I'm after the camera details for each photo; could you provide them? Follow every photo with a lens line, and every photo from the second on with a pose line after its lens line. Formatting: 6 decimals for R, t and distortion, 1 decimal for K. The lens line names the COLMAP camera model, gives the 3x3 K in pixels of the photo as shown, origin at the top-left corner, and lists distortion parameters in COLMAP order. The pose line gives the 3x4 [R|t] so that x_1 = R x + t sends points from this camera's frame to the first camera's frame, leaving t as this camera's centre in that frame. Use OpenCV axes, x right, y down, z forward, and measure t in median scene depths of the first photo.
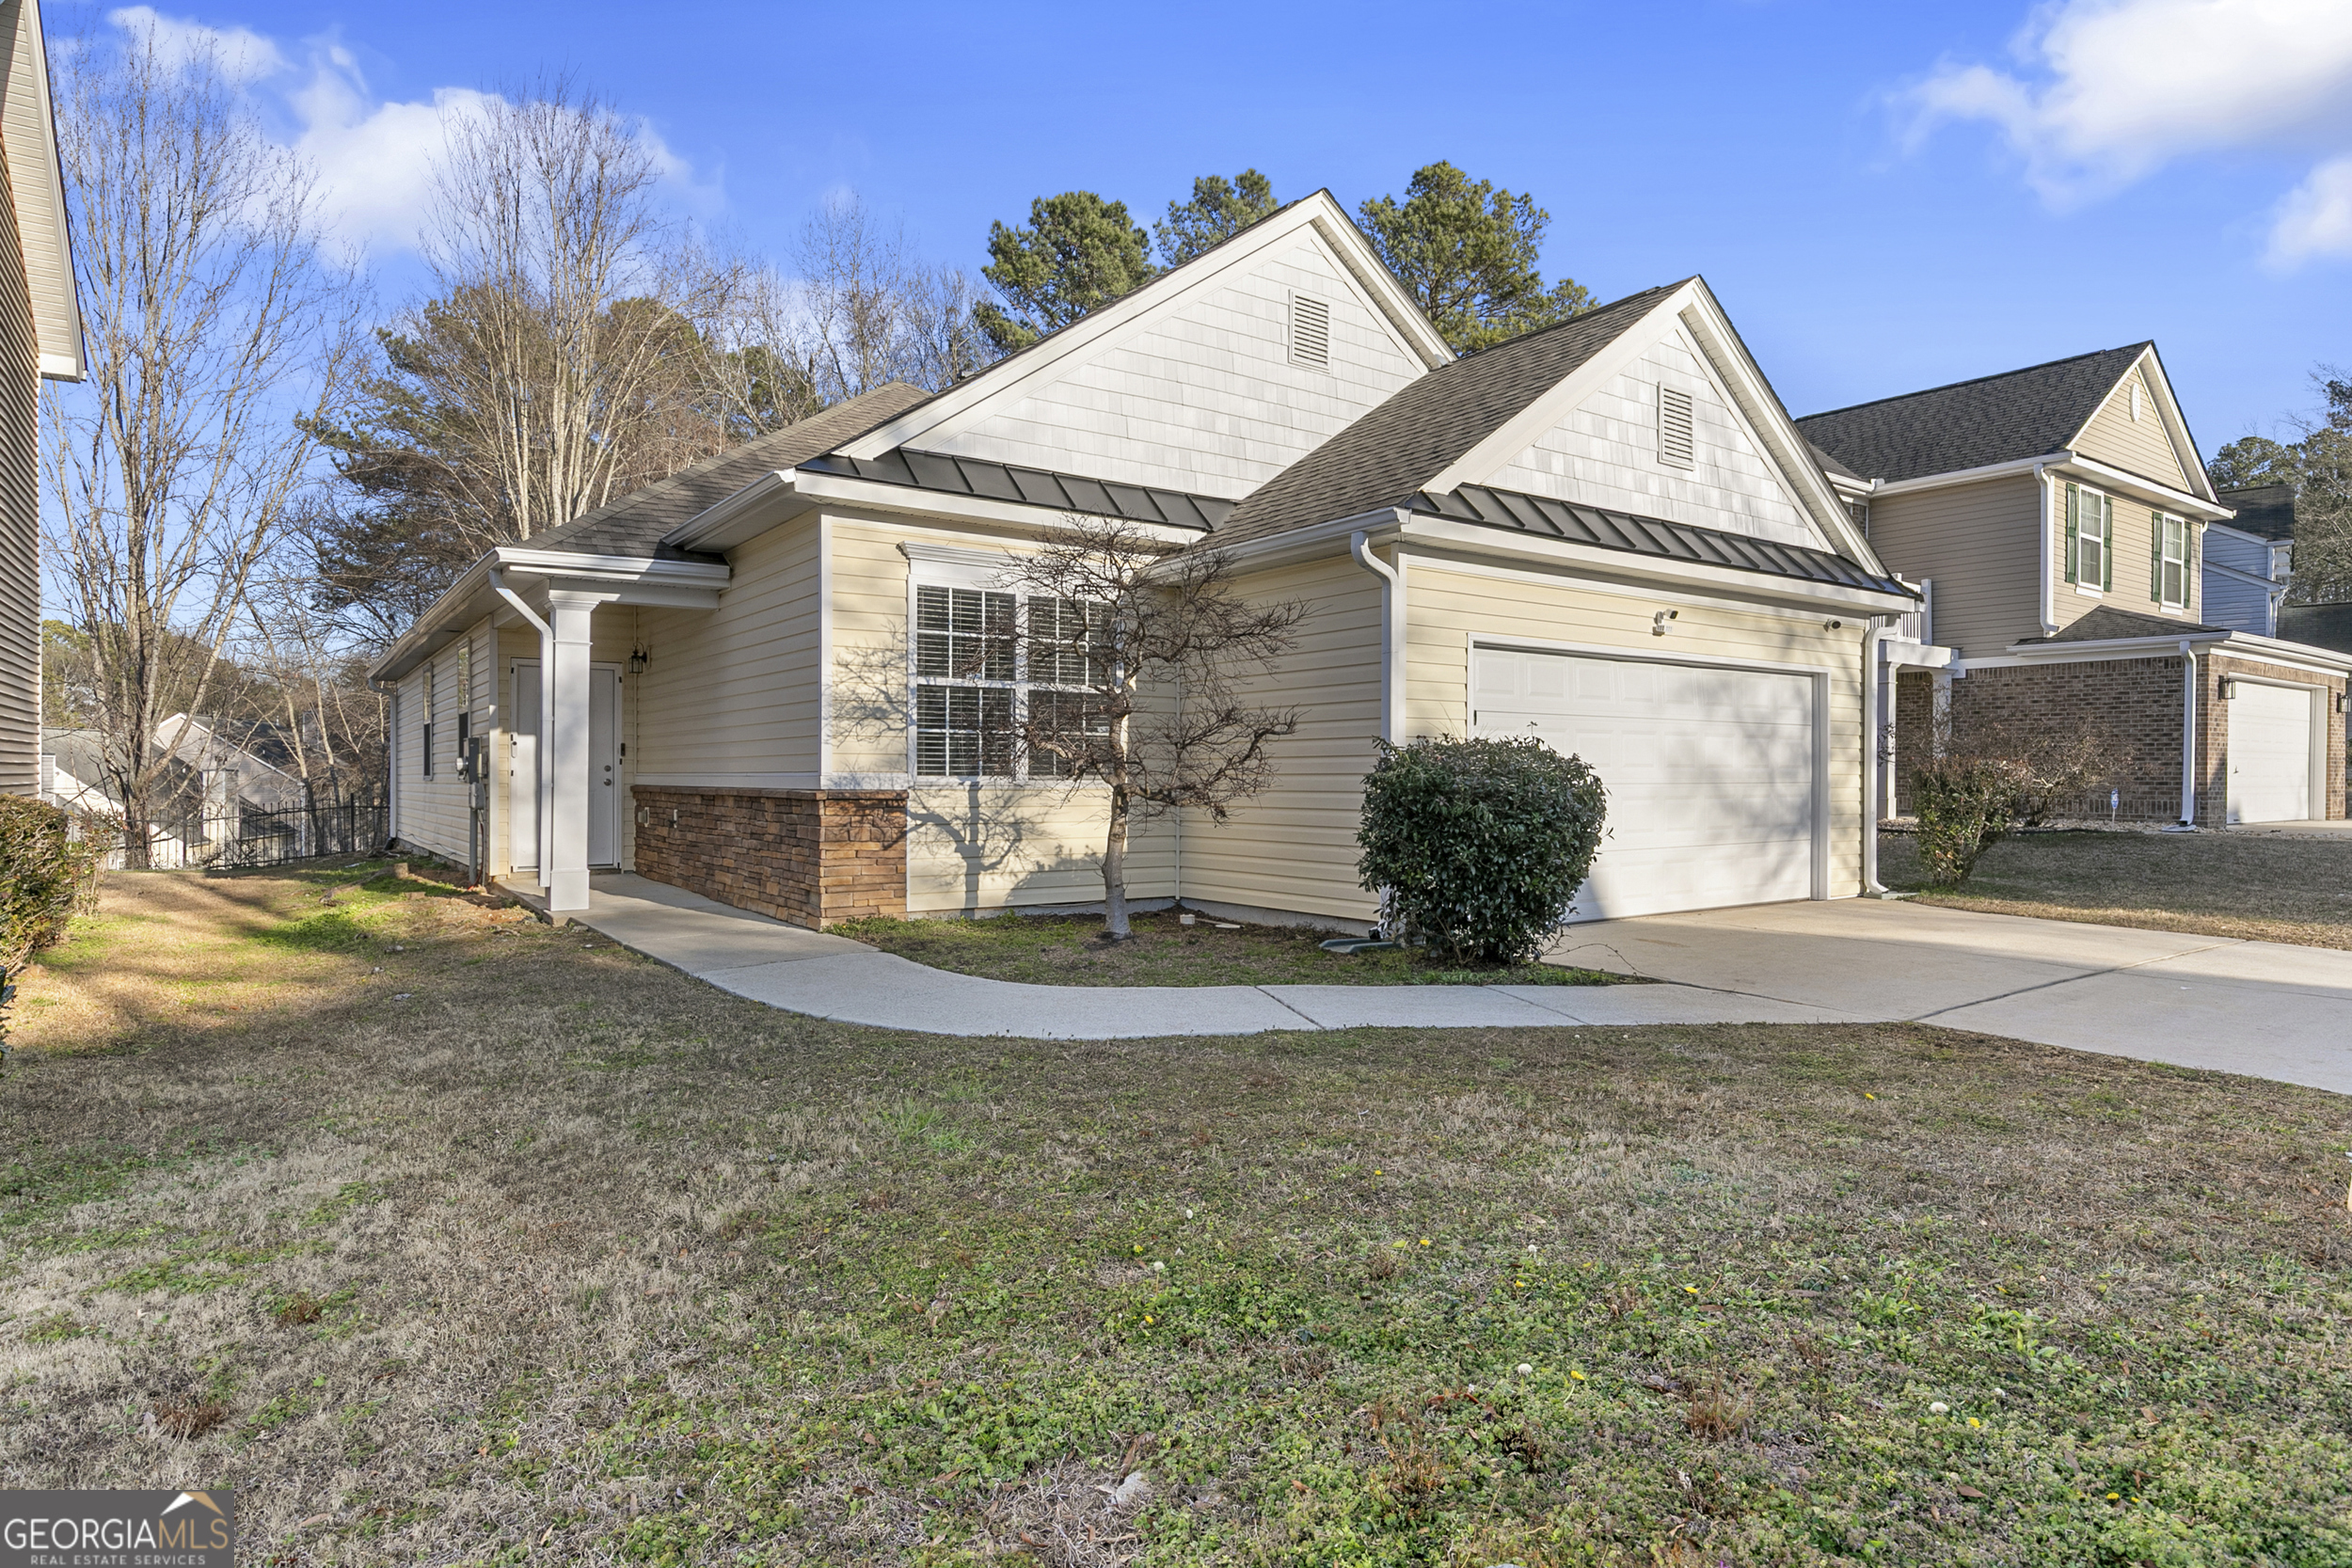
lens RADIAL K [[1284.2, 0, 1181.5], [0, 1284.2, 780.2], [0, 0, 1]] dist [0.005832, 0.000636]
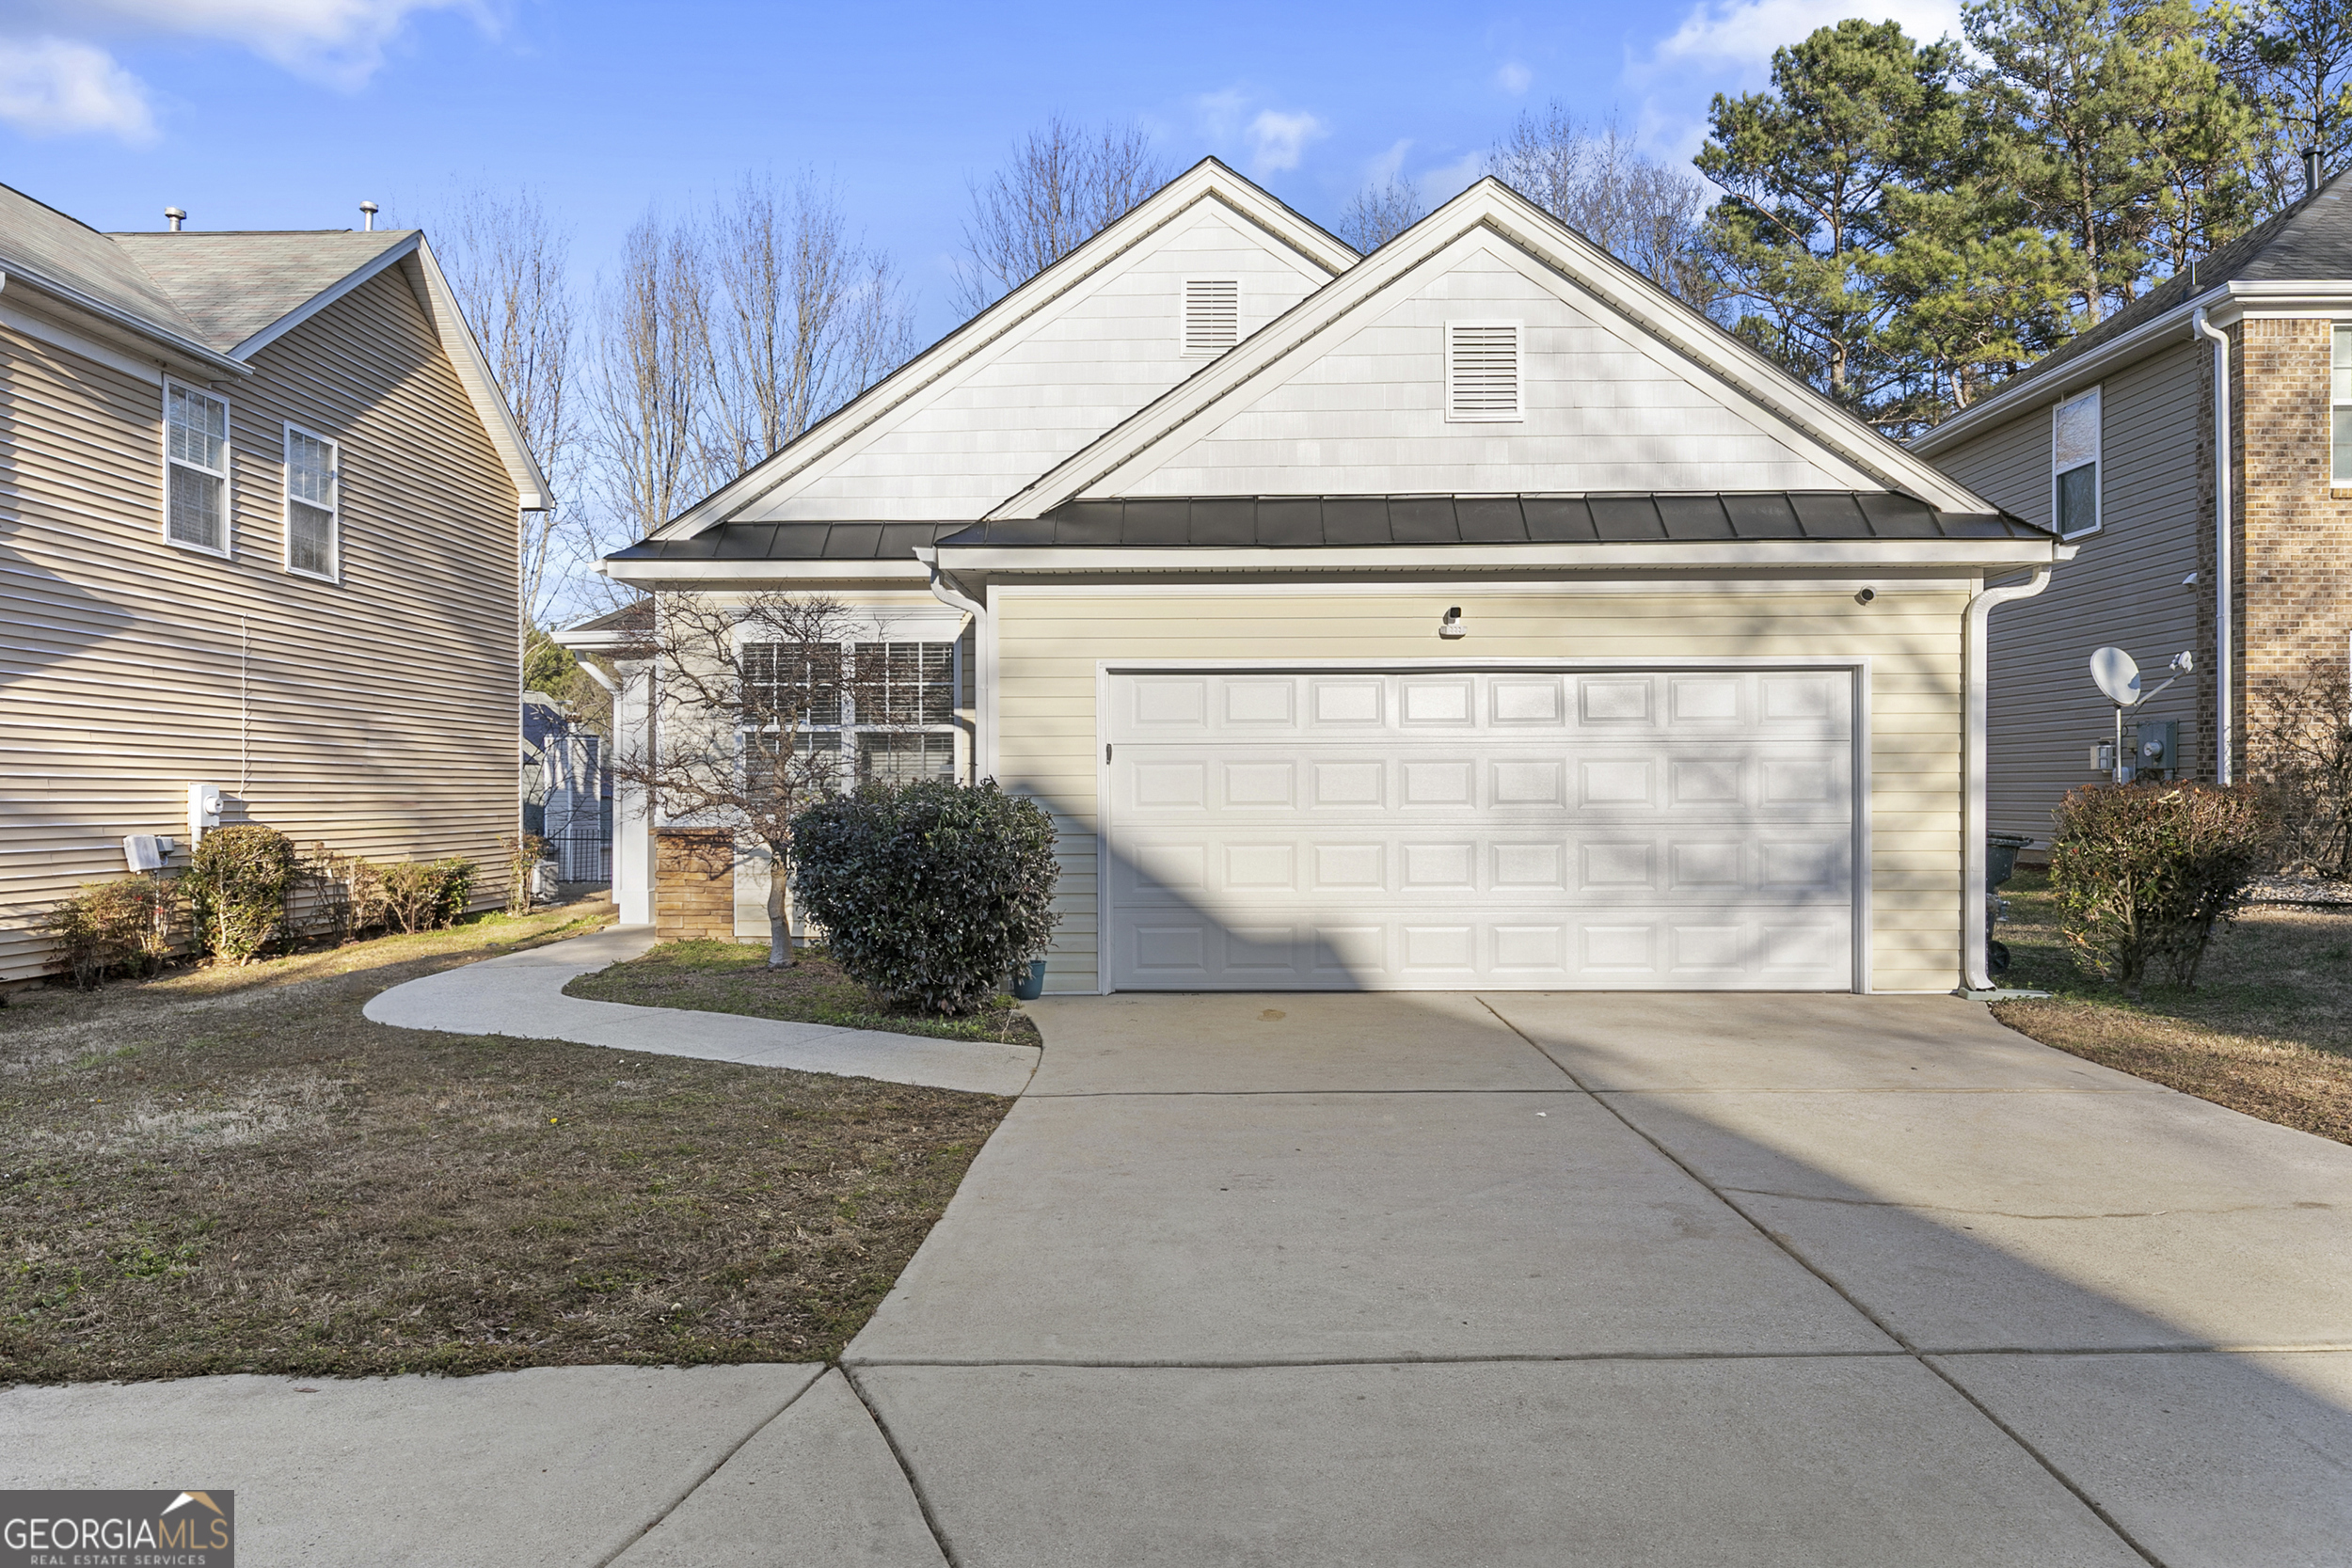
lens RADIAL K [[1588.9, 0, 1176.0], [0, 1588.9, 784.0], [0, 0, 1]] dist [0.004487, 0.002798]
pose [[0.796408, -0.007829, -0.604709, 0.821025], [0.002145, 0.999946, -0.010121, -0.013621], [0.604755, 0.006763, 0.796383, 0.115272]]
